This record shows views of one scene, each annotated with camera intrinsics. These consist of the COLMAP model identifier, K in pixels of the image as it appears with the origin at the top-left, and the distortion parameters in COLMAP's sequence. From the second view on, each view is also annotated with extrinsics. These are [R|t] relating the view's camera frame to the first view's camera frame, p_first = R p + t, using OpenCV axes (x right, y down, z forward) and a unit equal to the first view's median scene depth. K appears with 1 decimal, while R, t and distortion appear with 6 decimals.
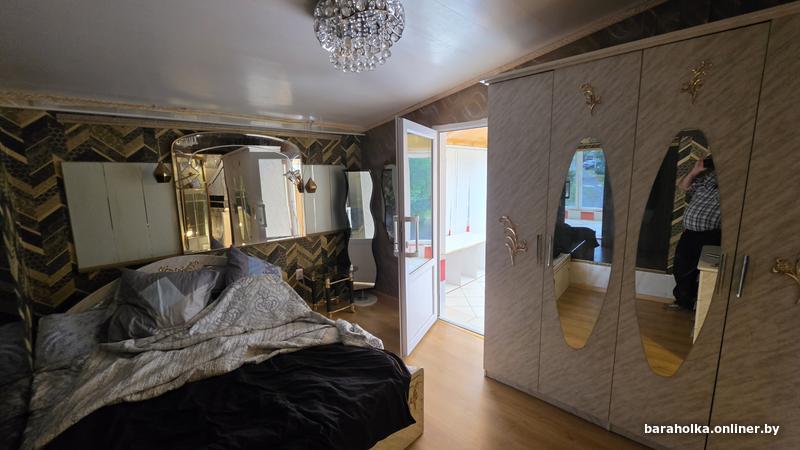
lens RADIAL K [[320.6, 0, 400.0], [0, 320.6, 225.0], [0, 0, 1]] dist [-0.004293, 0.000588]
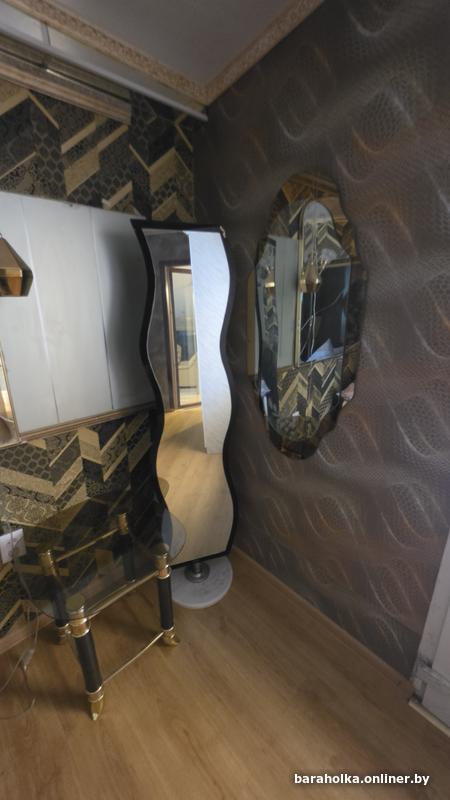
lens RADIAL K [[320.6, 0, 226.5], [0, 320.6, 398.2], [0, 0, 1]] dist [-0.004293, 0.000588]
pose [[0.999666, 0.023501, -0.010764, -0.082233], [-0.021300, 0.984858, 0.172049, -0.060331], [0.014644, -0.171763, 0.985030, 0.656308]]
